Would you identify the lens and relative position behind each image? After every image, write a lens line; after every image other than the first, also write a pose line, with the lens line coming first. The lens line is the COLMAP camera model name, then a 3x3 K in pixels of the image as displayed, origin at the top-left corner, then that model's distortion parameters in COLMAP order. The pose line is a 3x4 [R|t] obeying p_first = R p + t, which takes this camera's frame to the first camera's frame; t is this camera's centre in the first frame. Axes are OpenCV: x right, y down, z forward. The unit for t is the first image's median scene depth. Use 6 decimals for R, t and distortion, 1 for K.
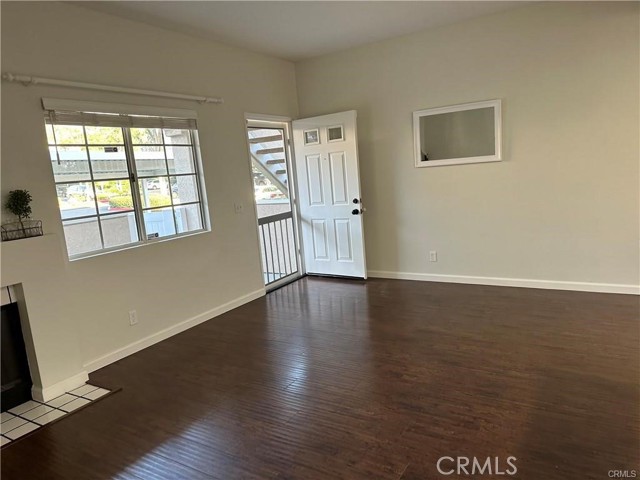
lens RADIAL K [[446.3, 0, 325.1], [0, 446.3, 238.5], [0, 0, 1]] dist [0.073878, -0.084308]
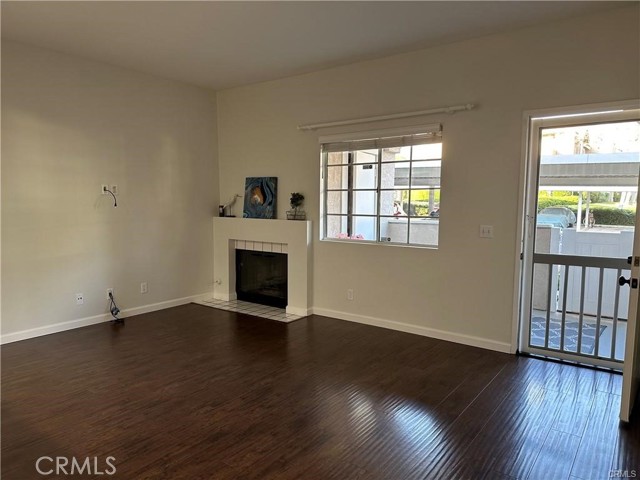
lens RADIAL K [[446.3, 0, 322.3], [0, 446.3, 242.7], [0, 0, 1]] dist [0.073878, -0.084308]
pose [[-0.085836, 0.181114, -0.979709, 0.906104], [-0.148091, 0.970096, 0.192311, -0.230446], [0.985242, 0.161593, -0.056447, 1.060229]]
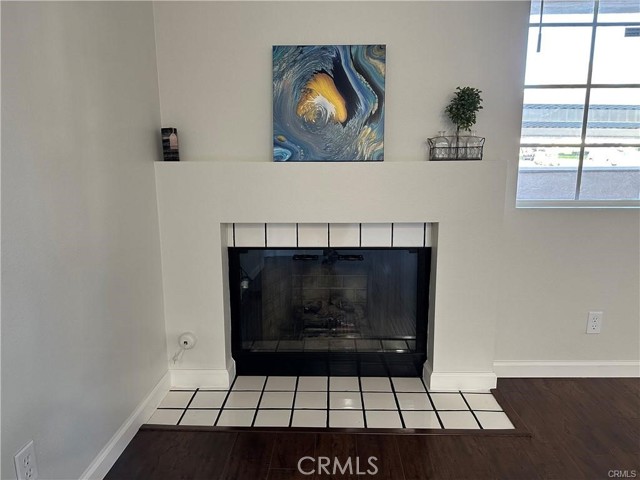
lens RADIAL K [[446.3, 0, 326.7], [0, 446.3, 238.1], [0, 0, 1]] dist [0.073878, -0.084308]
pose [[0.498234, 0.244195, -0.831945, -0.142907], [-0.170088, 0.968403, 0.182387, 0.018729], [0.850196, 0.050632, 0.524026, 0.418578]]
